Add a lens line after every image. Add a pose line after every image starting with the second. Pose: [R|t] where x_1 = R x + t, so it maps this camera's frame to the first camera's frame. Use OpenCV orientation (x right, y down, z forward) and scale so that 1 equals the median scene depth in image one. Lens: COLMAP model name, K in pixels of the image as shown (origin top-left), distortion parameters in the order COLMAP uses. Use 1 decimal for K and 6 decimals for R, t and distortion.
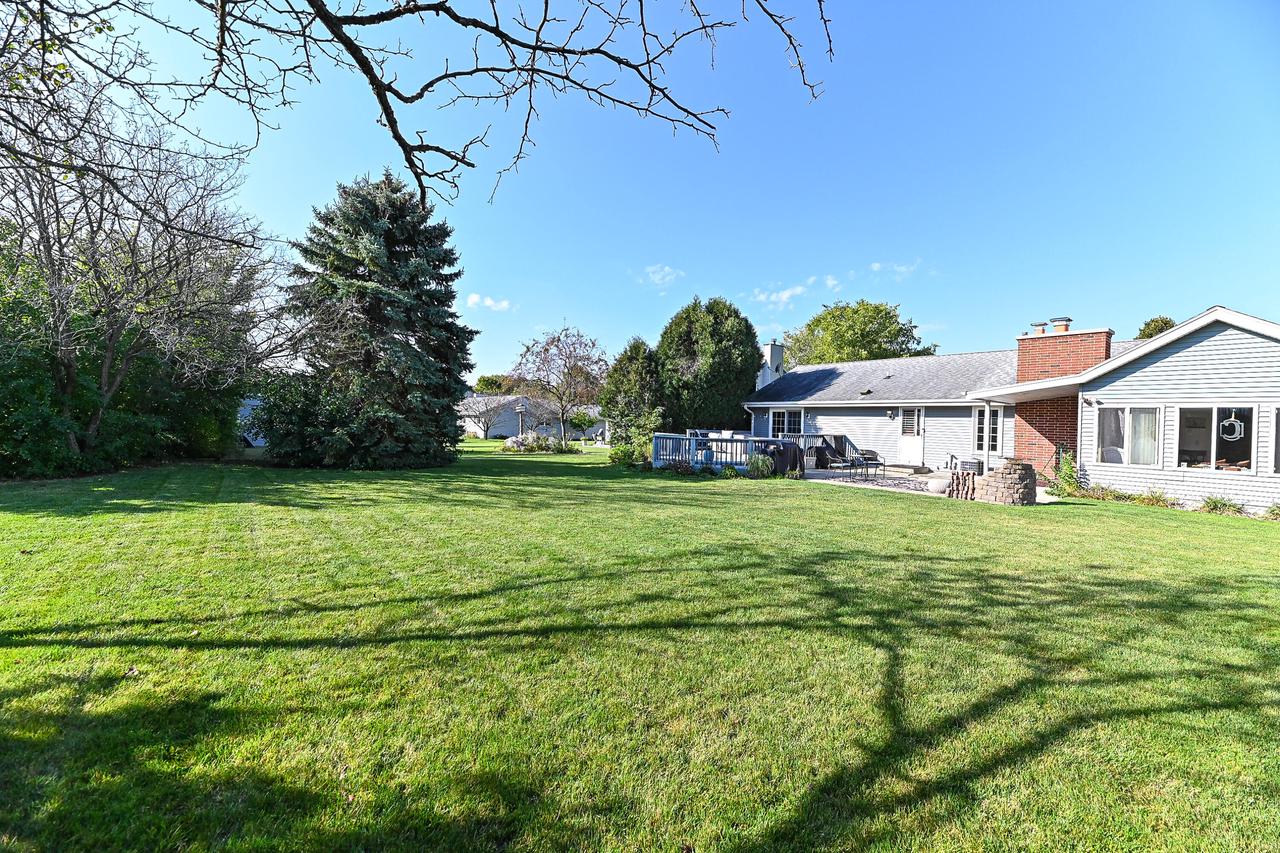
lens RADIAL K [[517.4, 0, 636.2], [0, 517.4, 427.6], [0, 0, 1]] dist [-0.003293, -0.000385]
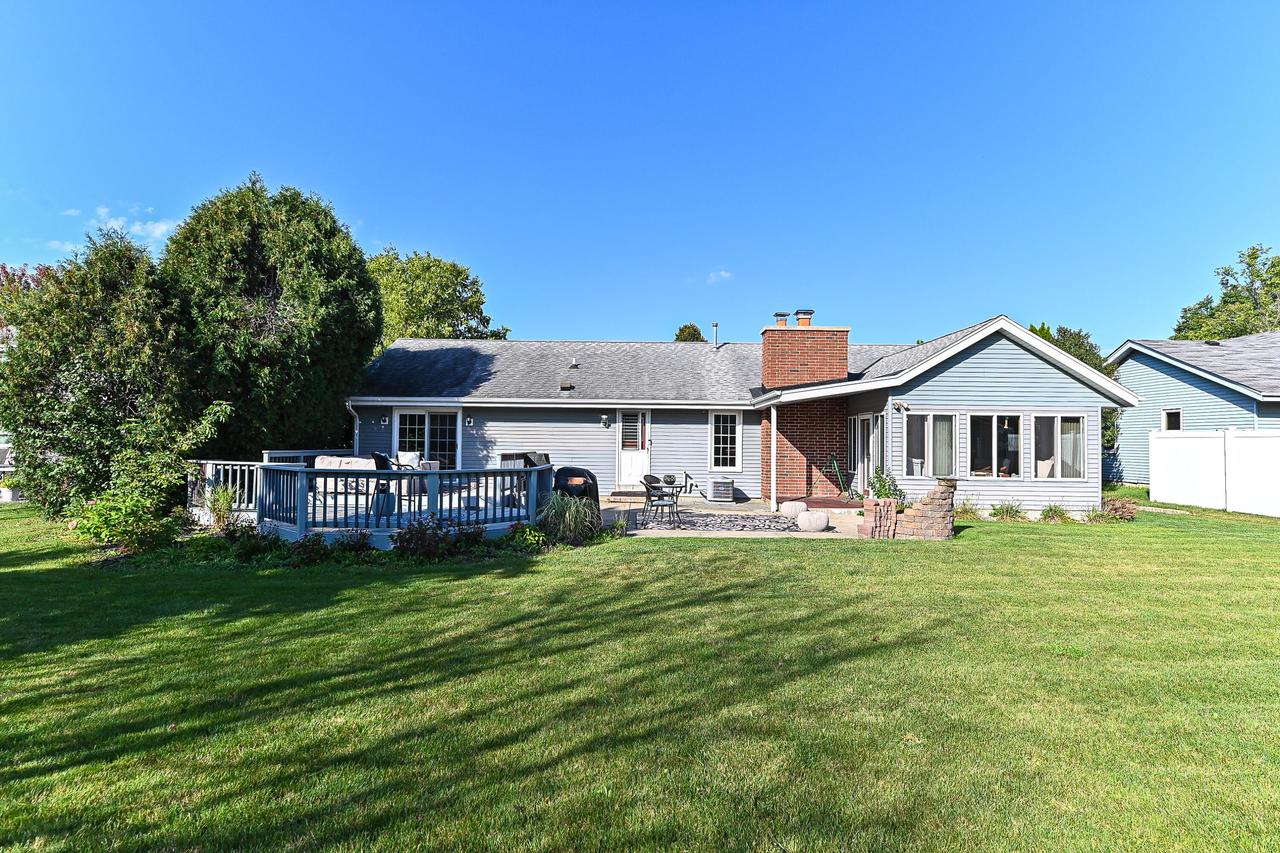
lens RADIAL K [[689.0, 0, 639.6], [0, 689.0, 421.6], [0, 0, 1]] dist [0.001565, 0.000286]
pose [[0.624110, 0.000332, 0.781337, -0.195050], [0.014553, 0.999822, -0.012049, -0.011053], [-0.781201, 0.018890, 0.623993, 0.371451]]
